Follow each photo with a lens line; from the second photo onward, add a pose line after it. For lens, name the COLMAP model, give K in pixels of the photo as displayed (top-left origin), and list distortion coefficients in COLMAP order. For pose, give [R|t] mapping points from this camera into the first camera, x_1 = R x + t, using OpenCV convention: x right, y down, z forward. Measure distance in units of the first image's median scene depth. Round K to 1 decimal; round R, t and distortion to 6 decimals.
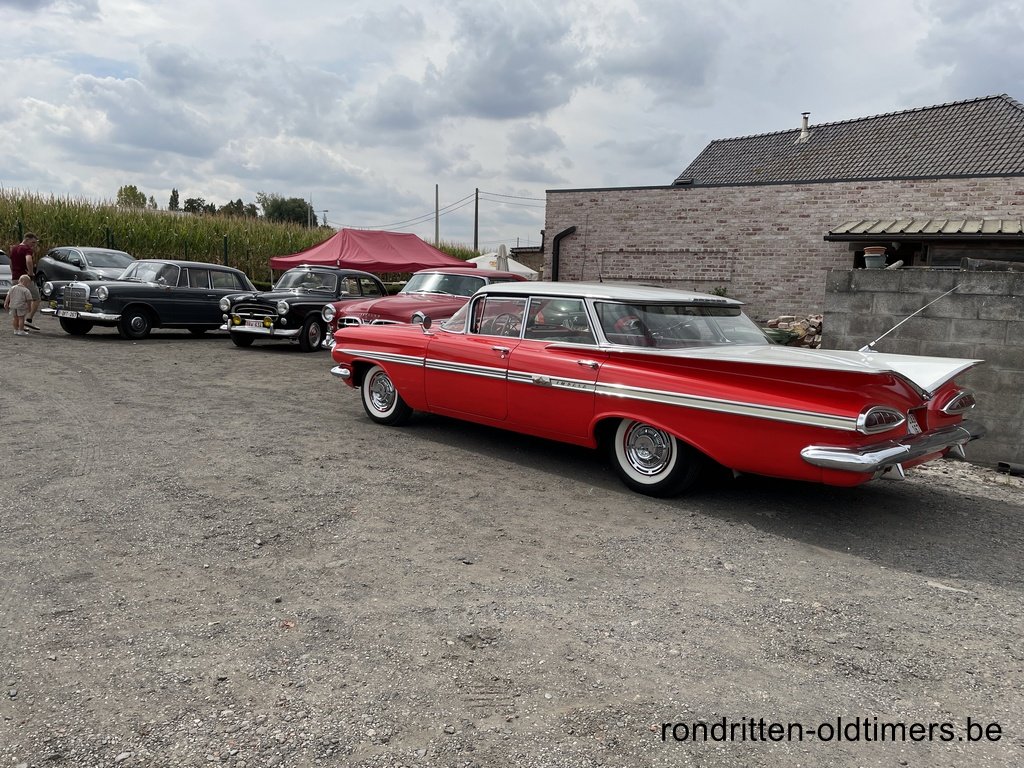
lens RADIAL K [[782.7, 0, 512.0], [0, 782.7, 384.0], [0, 0, 1]] dist [0.073014, 0.000755]
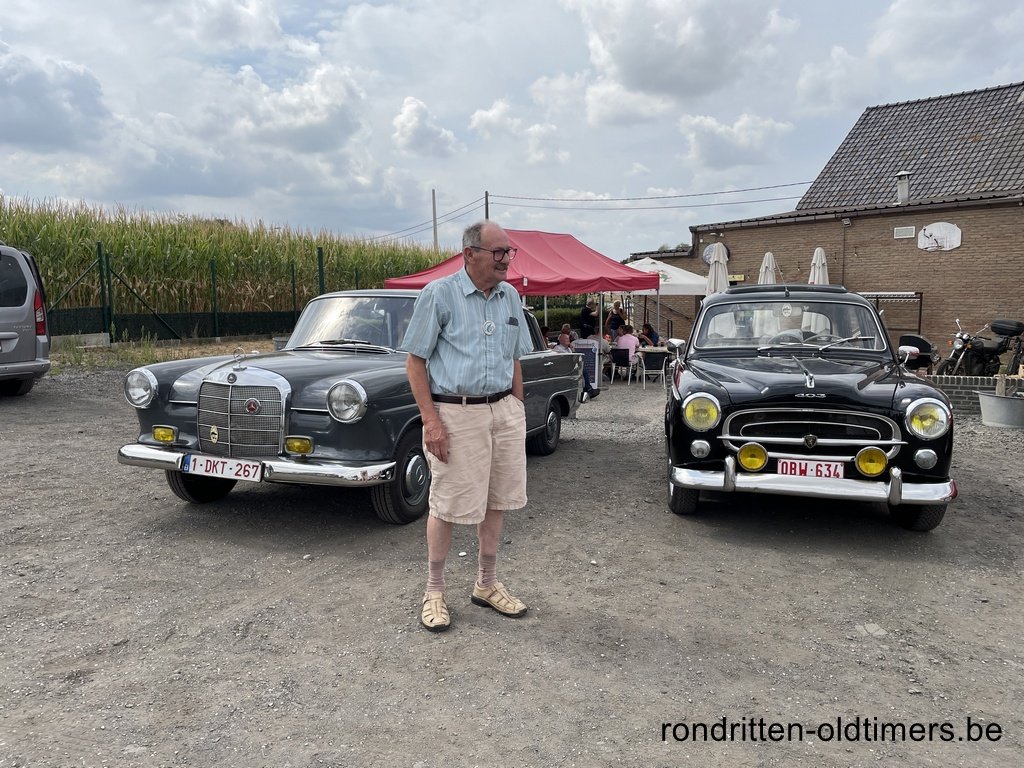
lens RADIAL K [[770.8, 0, 517.5], [0, 770.8, 379.4], [0, 0, 1]] dist [0.108819, -0.130966]
pose [[0.993207, -0.056093, 0.101944, -0.468684], [0.058212, 0.998143, -0.017924, -0.111362], [-0.100749, 0.023737, 0.994629, 0.670702]]
